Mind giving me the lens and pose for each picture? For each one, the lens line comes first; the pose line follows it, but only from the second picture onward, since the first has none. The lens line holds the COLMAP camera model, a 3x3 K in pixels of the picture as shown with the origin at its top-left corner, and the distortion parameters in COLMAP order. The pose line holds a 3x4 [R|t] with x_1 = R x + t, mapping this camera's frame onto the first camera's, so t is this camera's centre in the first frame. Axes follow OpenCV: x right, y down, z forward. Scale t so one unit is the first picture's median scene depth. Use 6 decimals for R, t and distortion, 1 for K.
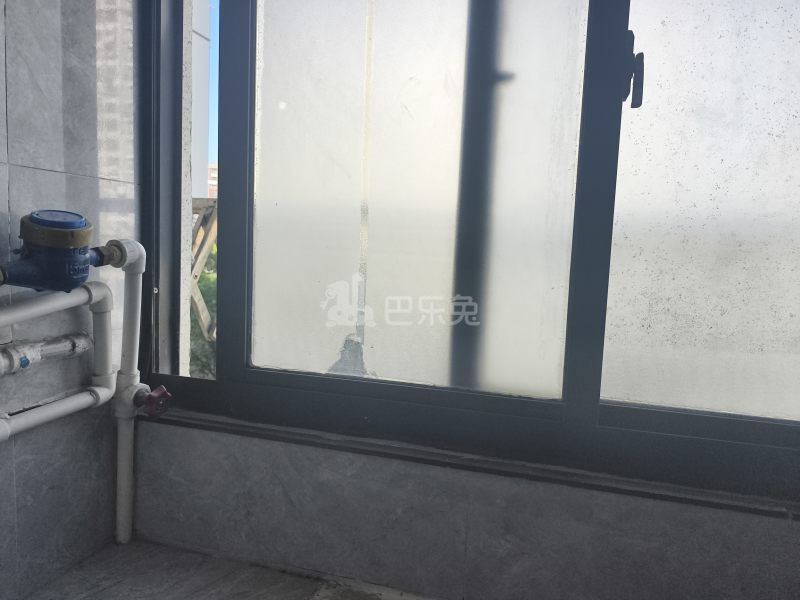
lens RADIAL K [[622.6, 0, 400.0], [0, 622.6, 300.0], [0, 0, 1]] dist [0.000947, -0.001930]
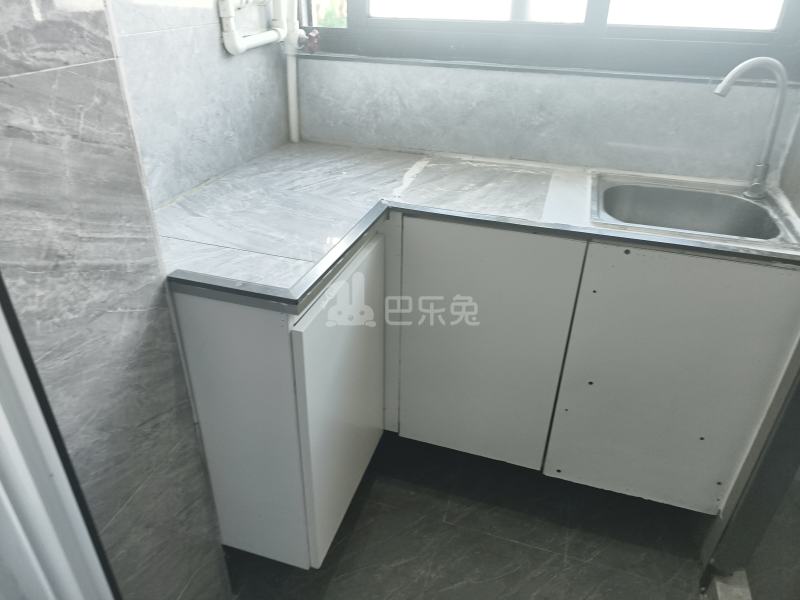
lens RADIAL K [[562.6, 0, 400.0], [0, 562.6, 300.0], [0, 0, 1]] dist [0.001376, -0.007607]
pose [[0.999722, -0.016169, -0.017181, -0.165697], [0.021730, 0.914664, 0.403631, 0.193715], [0.009189, -0.403892, 0.914761, -0.520030]]
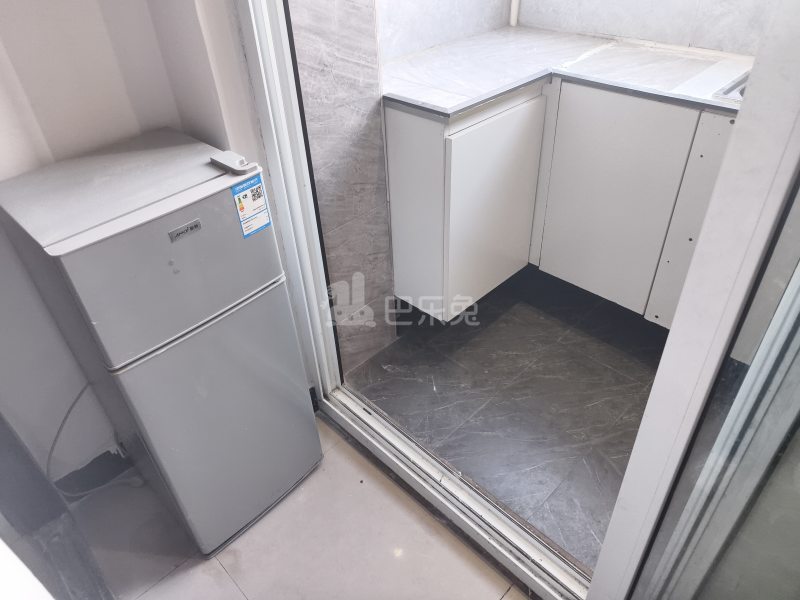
lens RADIAL K [[562.6, 0, 400.0], [0, 562.6, 300.0], [0, 0, 1]] dist [0.001376, -0.007607]
pose [[0.880362, 0.218225, -0.421119, 0.197890], [0.033560, 0.856983, 0.514250, 0.216619], [0.473114, -0.466859, 0.747131, -0.980382]]
